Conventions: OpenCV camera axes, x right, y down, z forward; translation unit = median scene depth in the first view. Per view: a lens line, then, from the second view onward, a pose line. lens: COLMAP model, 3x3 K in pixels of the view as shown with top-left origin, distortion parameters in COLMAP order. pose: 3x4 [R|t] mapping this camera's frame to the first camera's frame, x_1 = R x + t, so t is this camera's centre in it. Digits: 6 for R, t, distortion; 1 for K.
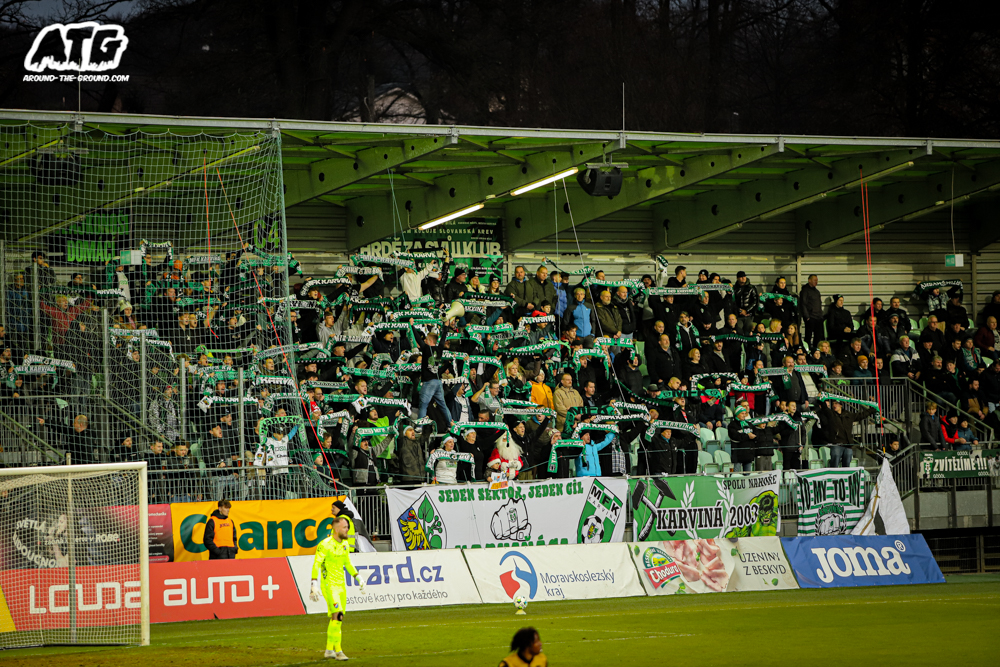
lens RADIAL K [[5439.0, 0, 520.6], [0, 5439.0, 331.5], [0, 0, 1]] dist [1.582456, 0.000000]
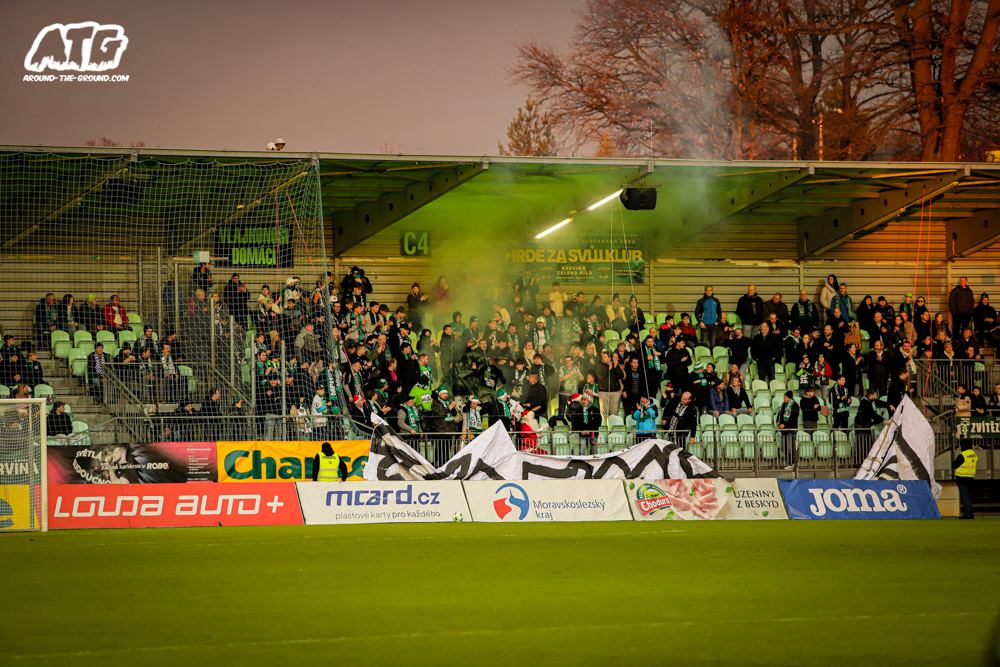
lens RADIAL K [[5439.0, 0, 507.5], [0, 5439.0, 336.5], [0, 0, 1]] dist [1.582456, 0.000000]
pose [[0.959055, -0.002555, -0.283207, 0.353101], [-0.000625, 0.999938, -0.011136, 0.019224], [0.283218, 0.010857, 0.958994, -0.232759]]
